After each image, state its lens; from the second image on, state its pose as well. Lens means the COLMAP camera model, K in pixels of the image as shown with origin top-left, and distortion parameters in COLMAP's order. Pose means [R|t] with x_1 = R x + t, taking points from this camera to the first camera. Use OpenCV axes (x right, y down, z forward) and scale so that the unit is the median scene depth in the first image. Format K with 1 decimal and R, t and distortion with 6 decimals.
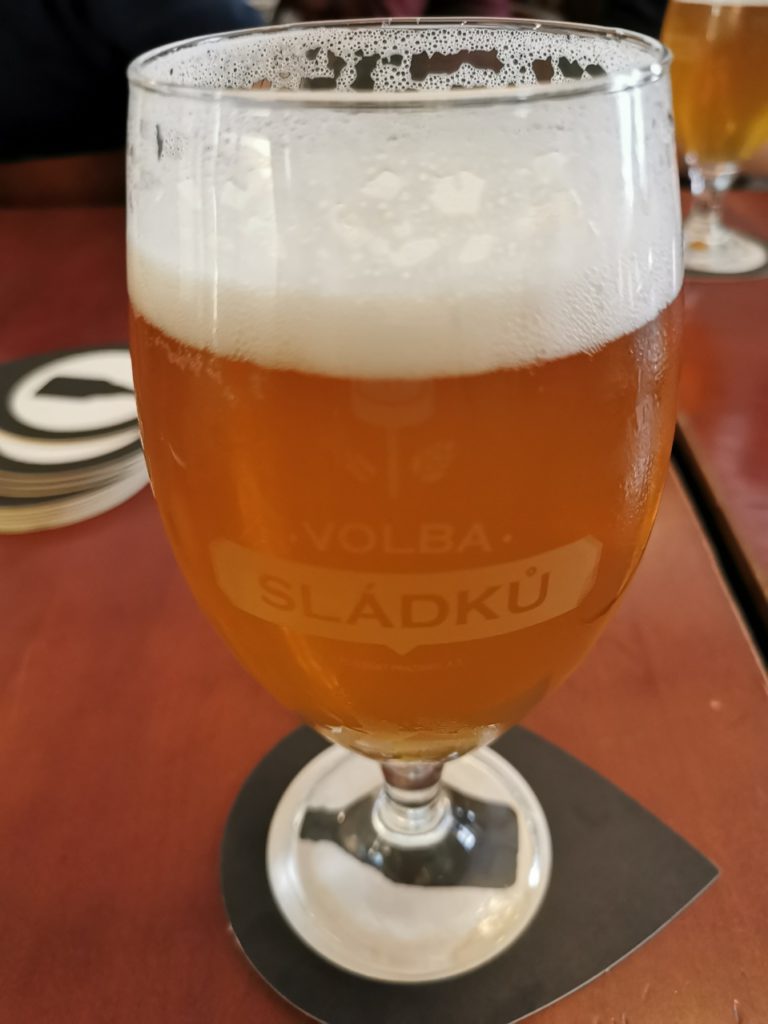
lens RADIAL K [[796.8, 0, 384.0], [0, 796.8, 512.0], [0, 0, 1]] dist [0.055108, -0.086245]
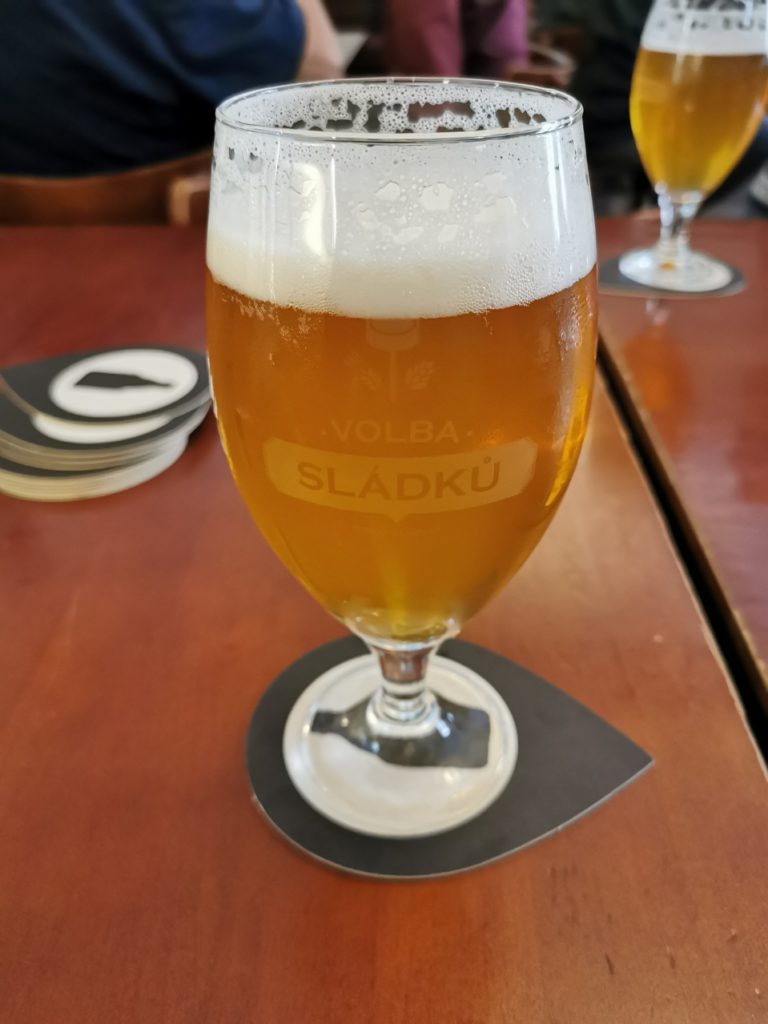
lens RADIAL K [[796.8, 0, 384.0], [0, 796.8, 512.0], [0, 0, 1]] dist [0.055108, -0.086245]
pose [[0.999913, 0.011426, 0.006607, -0.008920], [-0.011220, 0.999472, -0.030497, 0.173512], [-0.006952, 0.030420, 0.999513, -0.358052]]
